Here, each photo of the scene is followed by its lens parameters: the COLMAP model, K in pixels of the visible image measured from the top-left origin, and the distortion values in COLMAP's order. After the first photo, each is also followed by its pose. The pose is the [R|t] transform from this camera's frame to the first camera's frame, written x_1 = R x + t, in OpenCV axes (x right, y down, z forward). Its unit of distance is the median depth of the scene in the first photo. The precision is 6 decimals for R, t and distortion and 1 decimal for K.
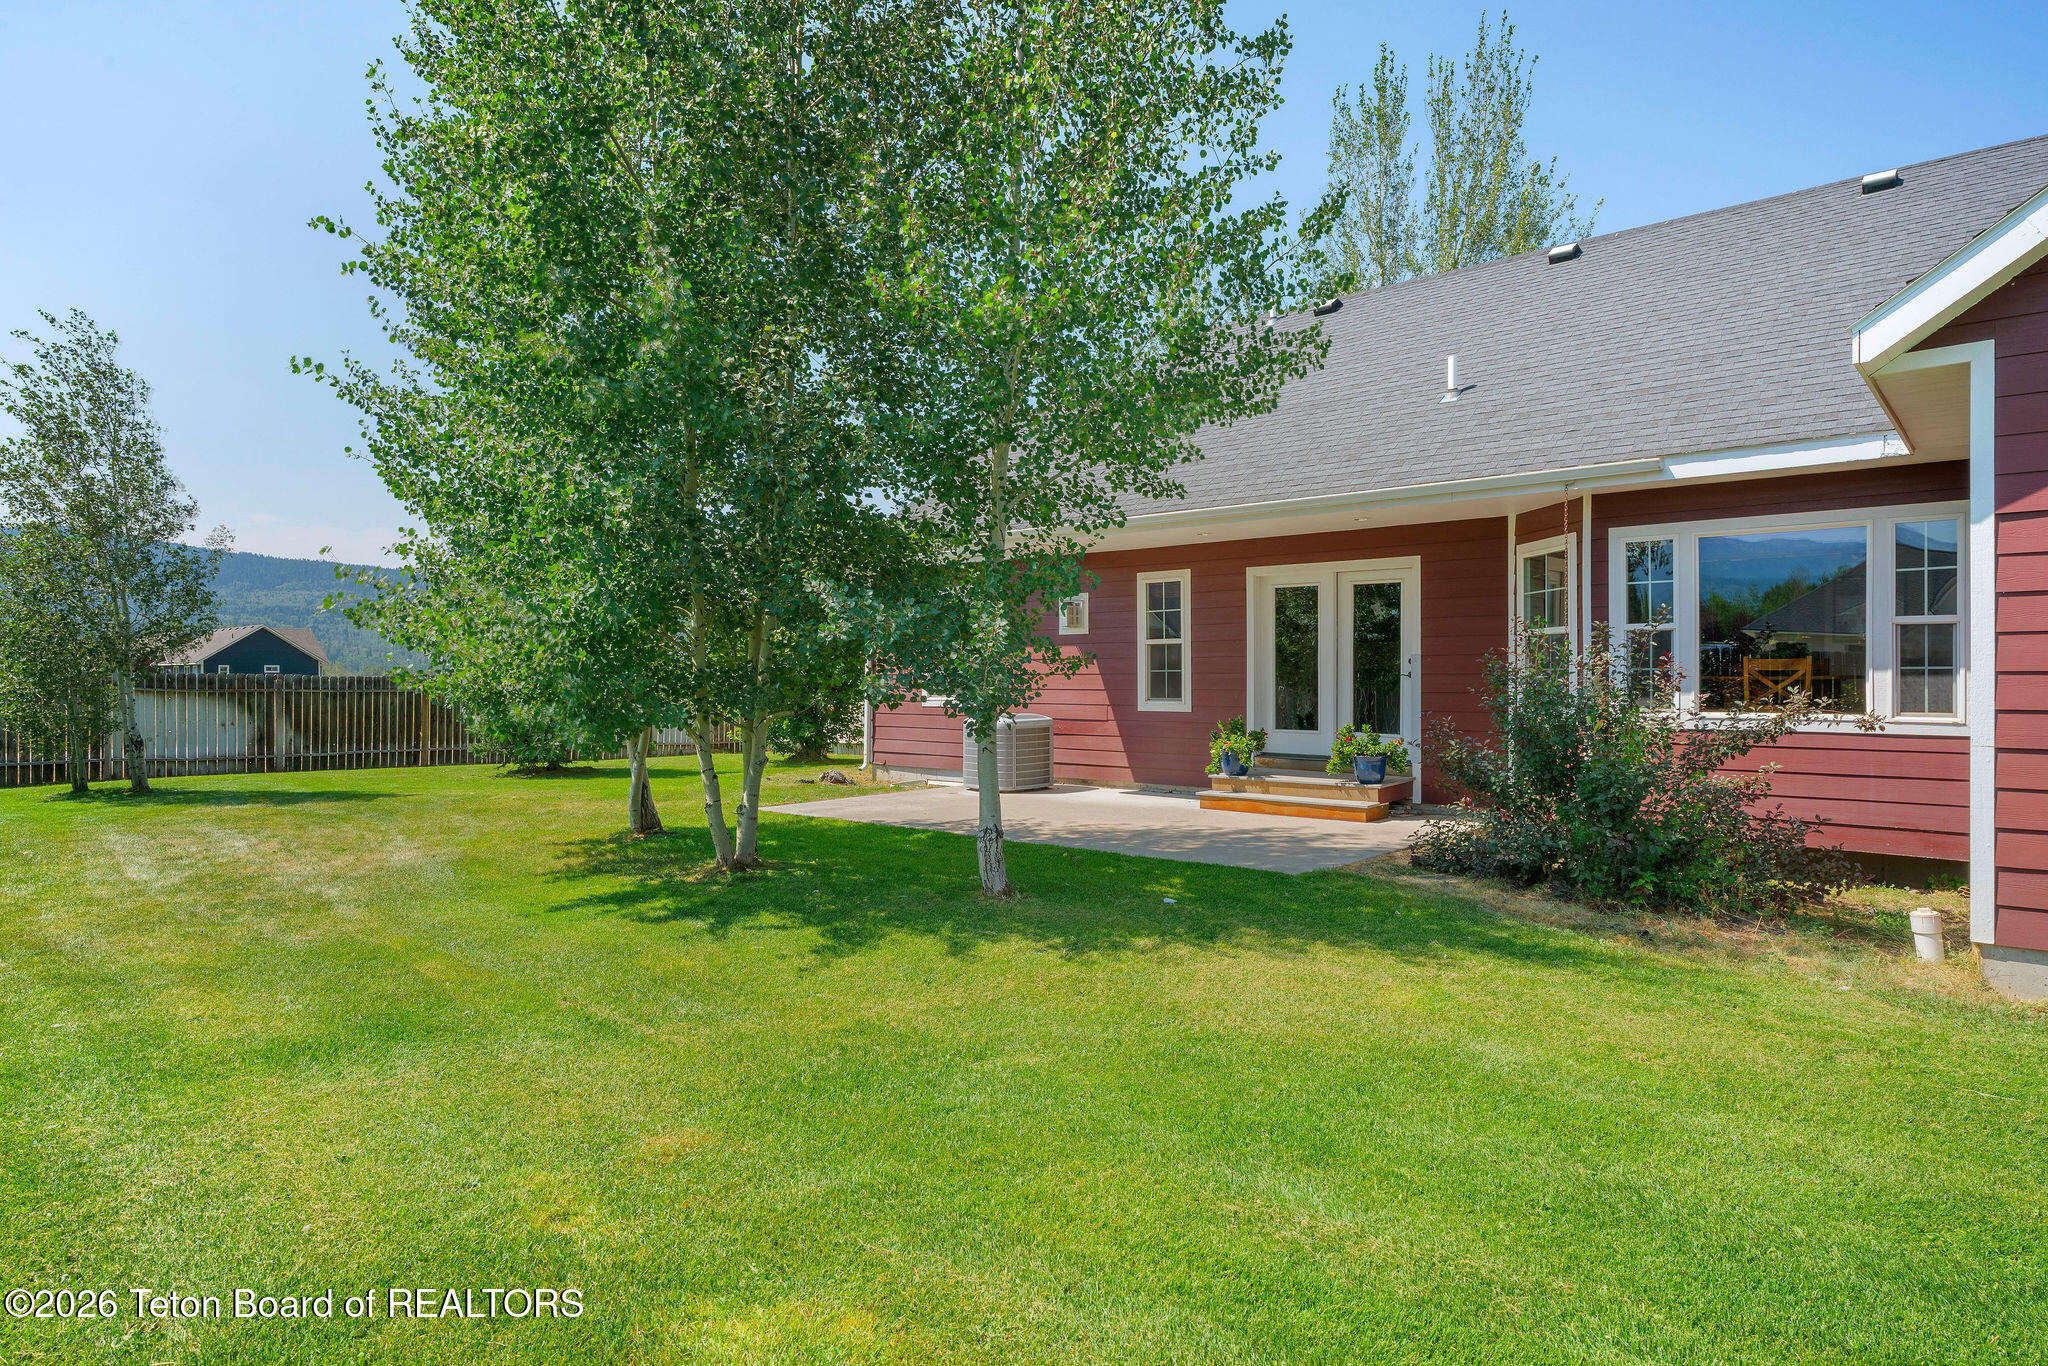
lens RADIAL K [[1197.2, 0, 1024.0], [0, 1197.2, 683.0], [0, 0, 1]] dist [-0.000329, -0.000569]
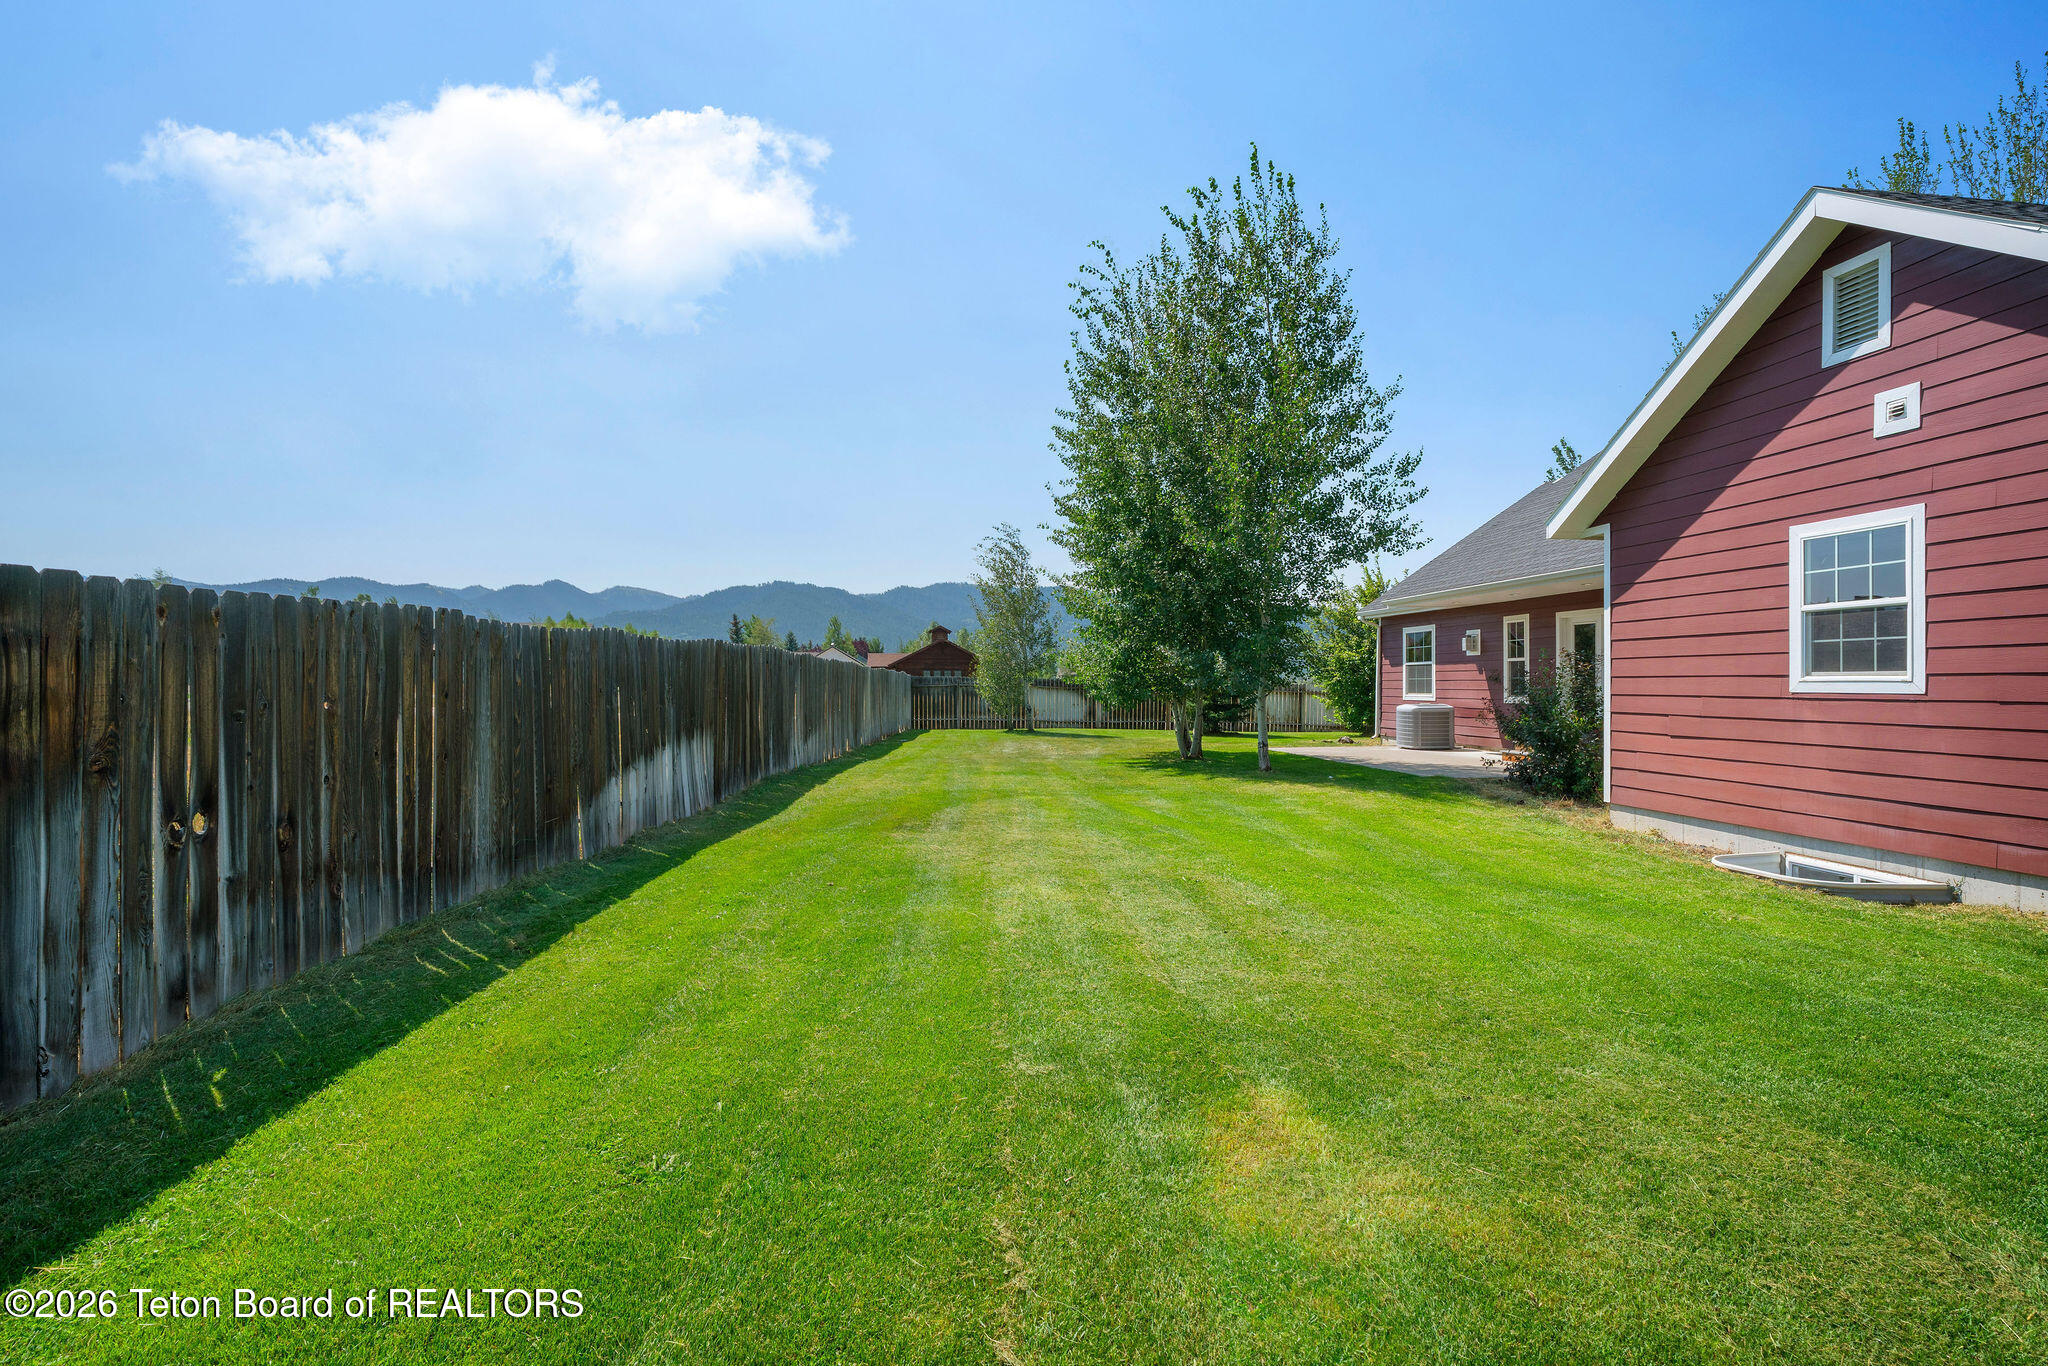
lens RADIAL K [[951.3, 0, 1024.0], [0, 951.3, 683.0], [0, 0, 1]] dist [-0.006357, 0.001416]
pose [[0.758955, 0.005206, -0.651122, 0.438615], [-0.008365, 0.999963, -0.001755, 0.004135], [0.651089, 0.006779, 0.758971, -0.378191]]
